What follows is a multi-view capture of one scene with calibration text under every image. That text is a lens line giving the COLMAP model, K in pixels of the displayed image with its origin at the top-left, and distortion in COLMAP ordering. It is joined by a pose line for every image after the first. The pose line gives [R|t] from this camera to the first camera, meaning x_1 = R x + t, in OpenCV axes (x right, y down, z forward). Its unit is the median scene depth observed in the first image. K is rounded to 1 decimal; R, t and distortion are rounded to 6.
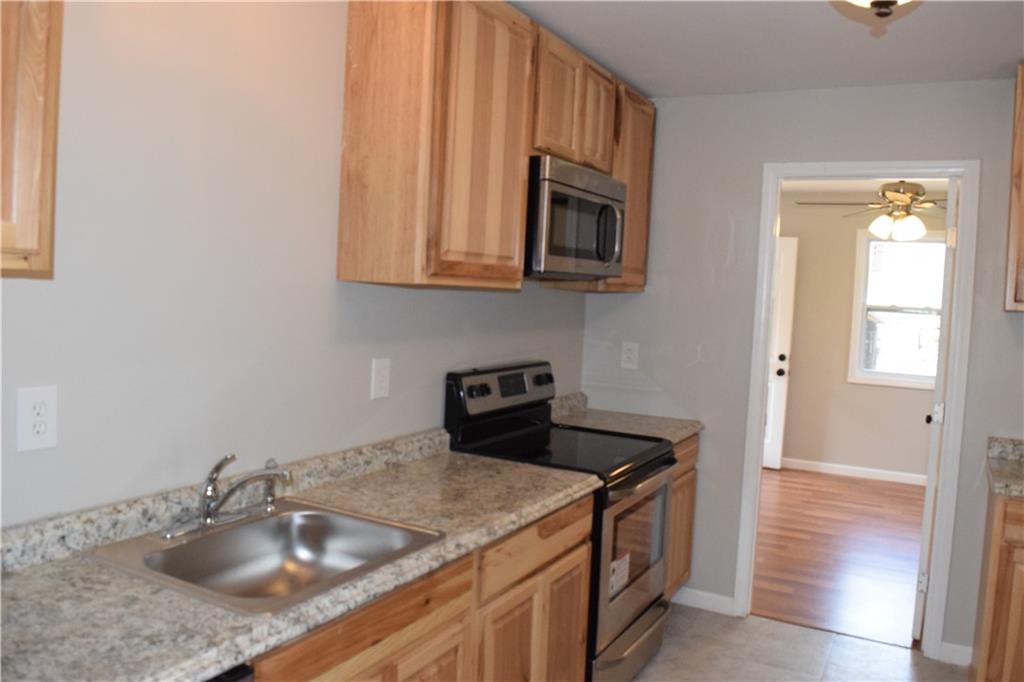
lens RADIAL K [[812.9, 0, 512.0], [0, 812.9, 341.0], [0, 0, 1]] dist [-0.077454, -0.000442]
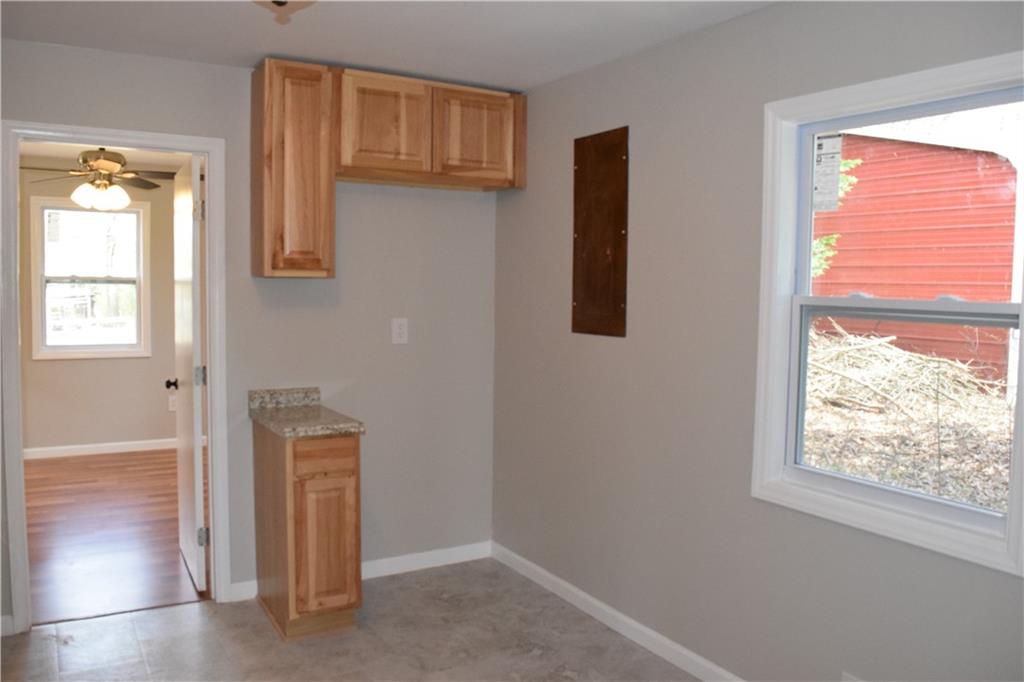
lens RADIAL K [[812.9, 0, 512.0], [0, 812.9, 341.0], [0, 0, 1]] dist [-0.077454, -0.000442]
pose [[0.506209, -0.097738, 0.856855, -0.218131], [0.062029, 0.995110, 0.076863, -0.016269], [-0.860177, 0.014241, 0.509796, 0.122467]]
